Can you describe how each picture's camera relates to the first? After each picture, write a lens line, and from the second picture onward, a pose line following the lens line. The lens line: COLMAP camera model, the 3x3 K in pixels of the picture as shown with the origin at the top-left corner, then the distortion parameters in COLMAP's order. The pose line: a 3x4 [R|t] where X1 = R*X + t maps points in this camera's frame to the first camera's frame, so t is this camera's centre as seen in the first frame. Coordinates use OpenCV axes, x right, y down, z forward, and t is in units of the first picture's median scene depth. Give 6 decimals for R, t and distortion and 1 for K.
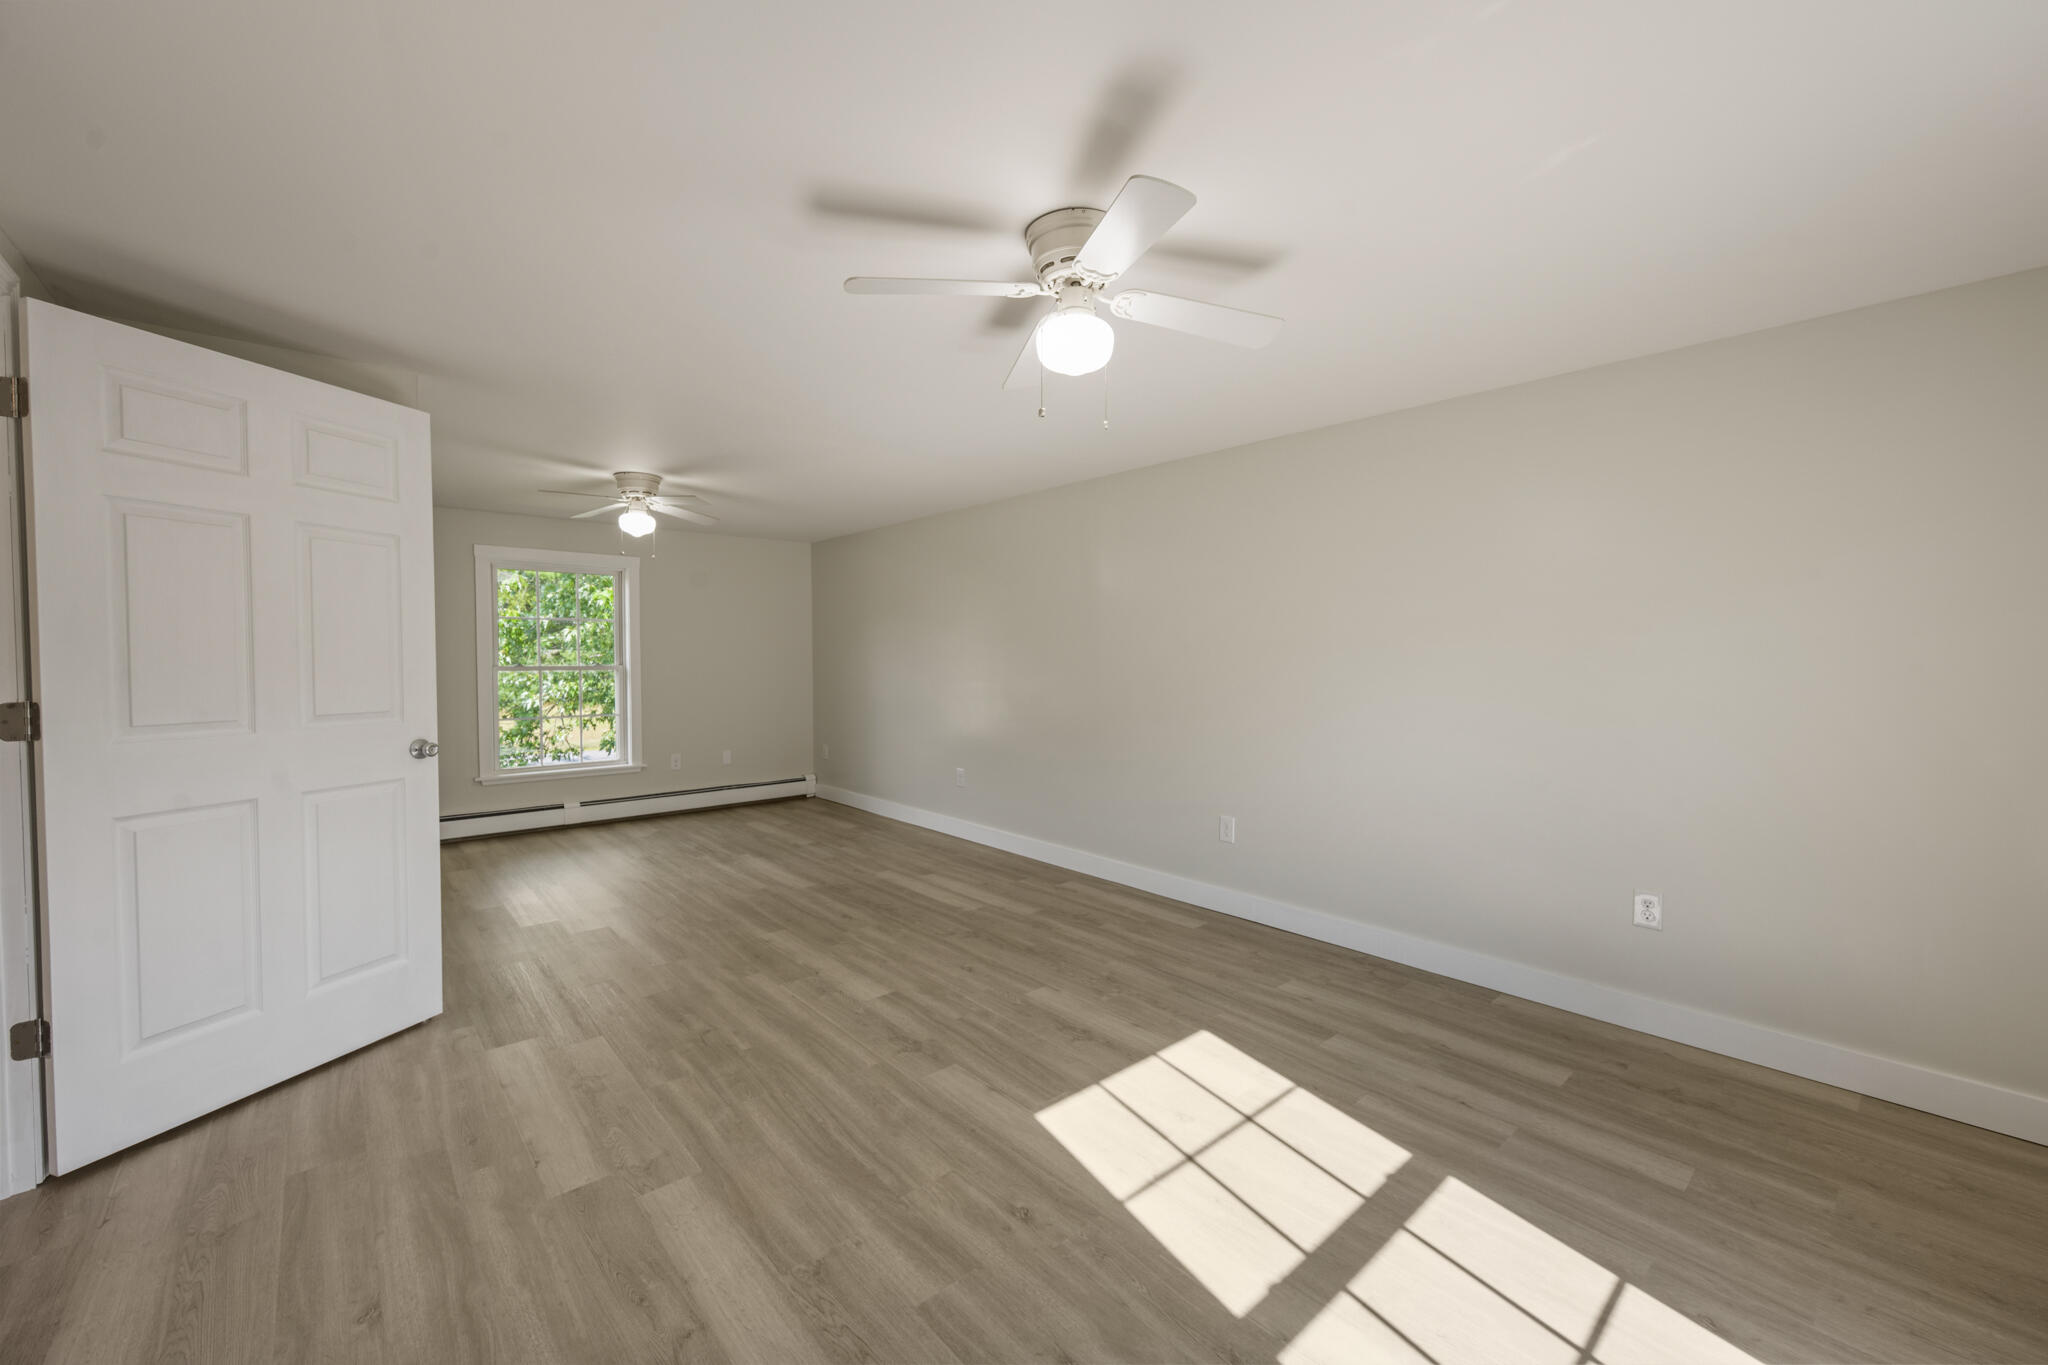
lens RADIAL K [[815.2, 0, 1024.1], [0, 815.2, 673.6], [0, 0, 1]] dist [0.000845, 0.000046]
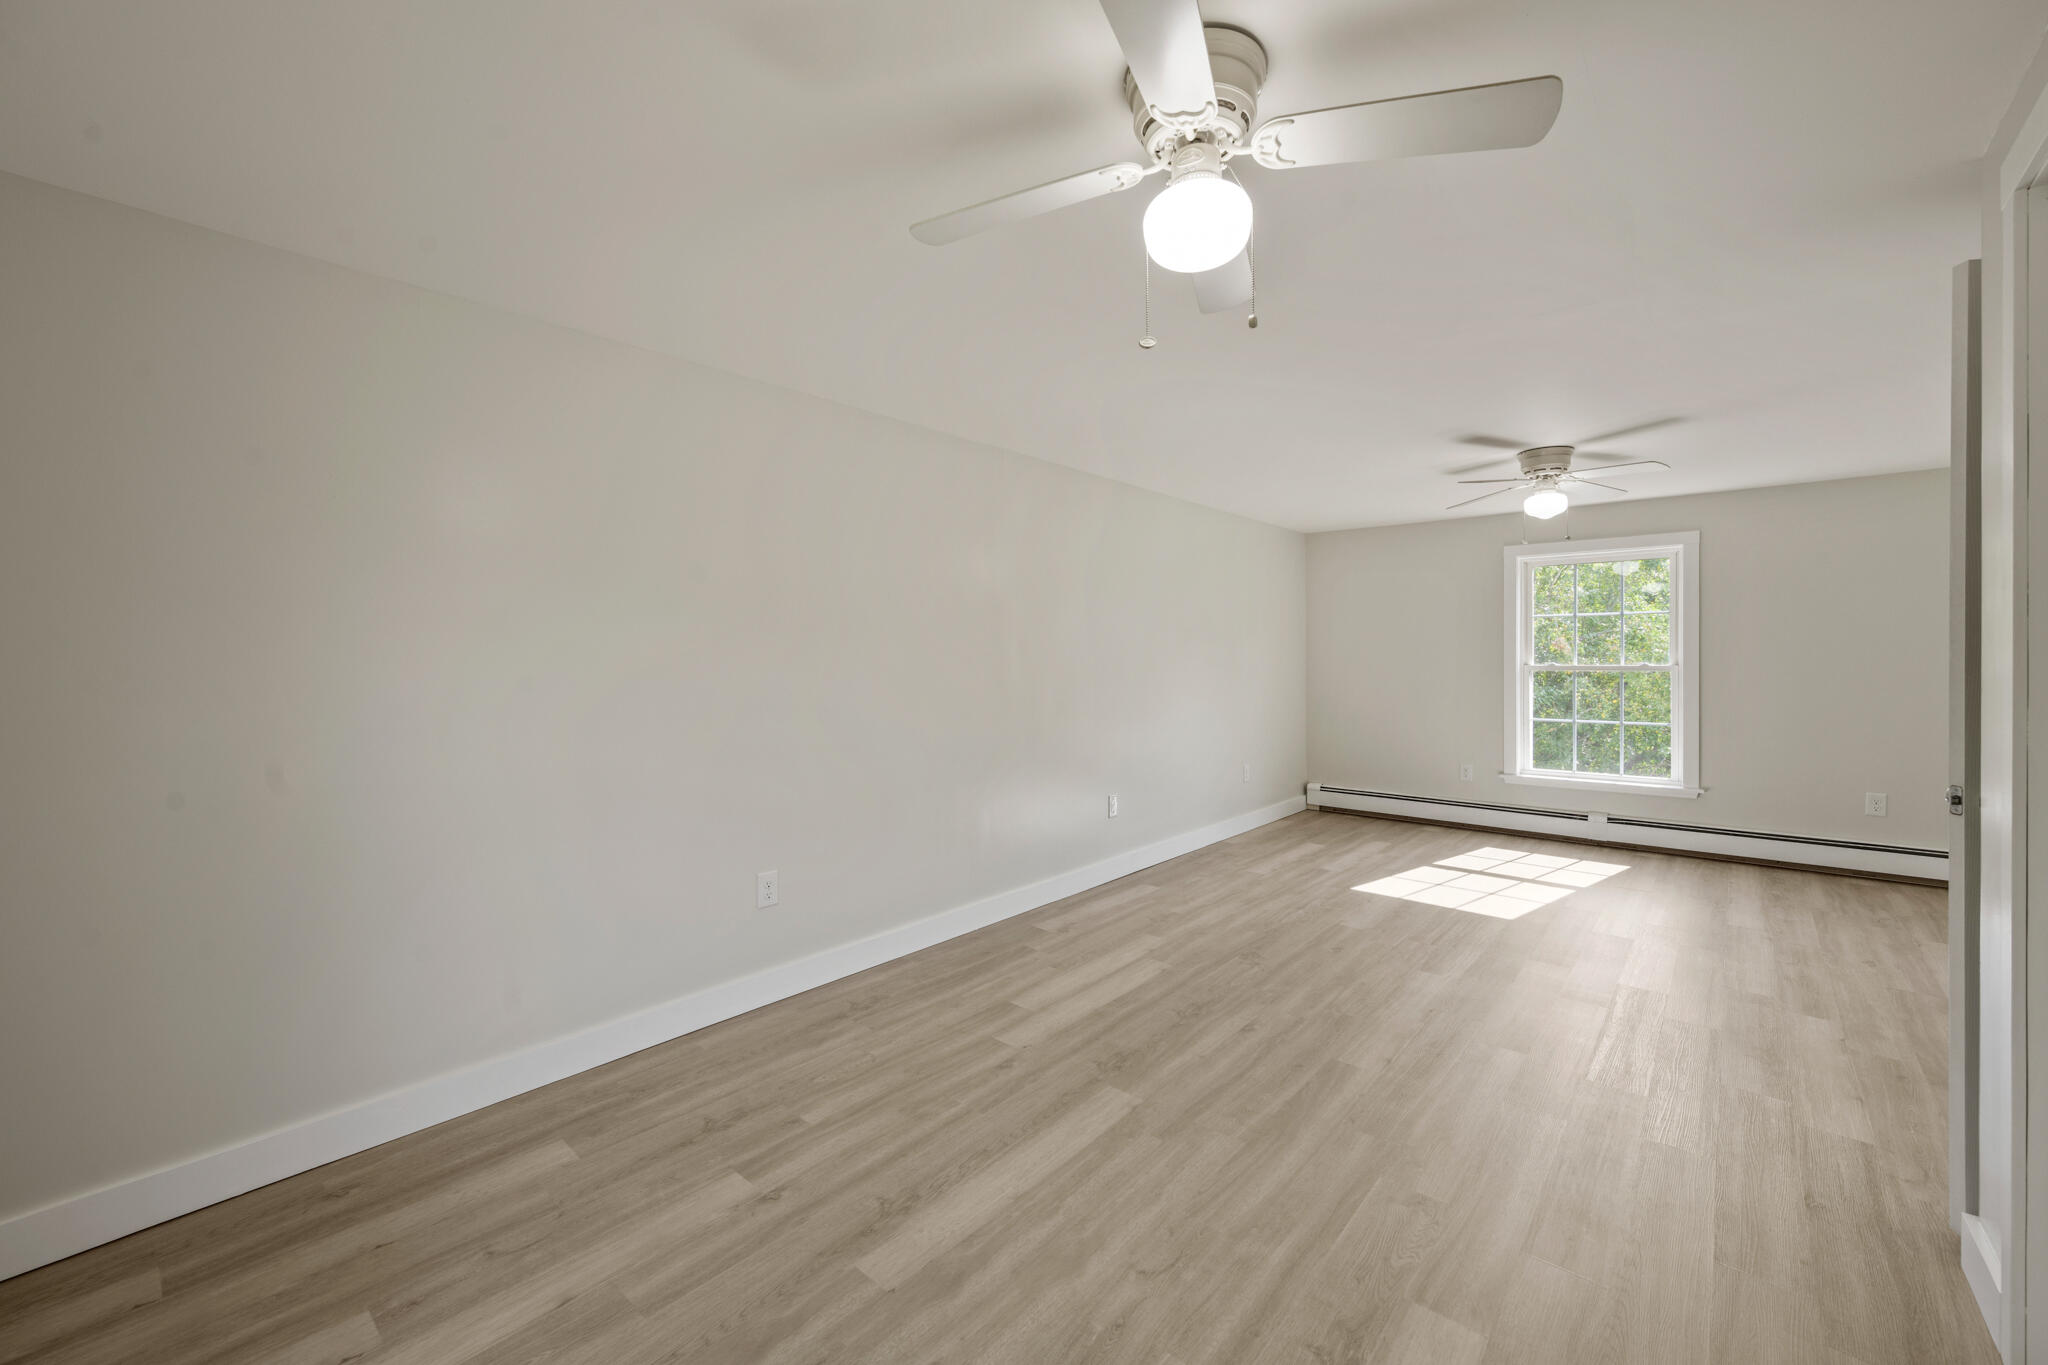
lens RADIAL K [[815.2, 0, 1024.1], [0, 815.2, 673.6], [0, 0, 1]] dist [0.000845, 0.000046]
pose [[-0.136116, -0.022643, 0.990434, -0.861774], [0.026085, 0.999310, 0.026431, -0.033184], [-0.990349, 0.029434, -0.135431, 1.243805]]
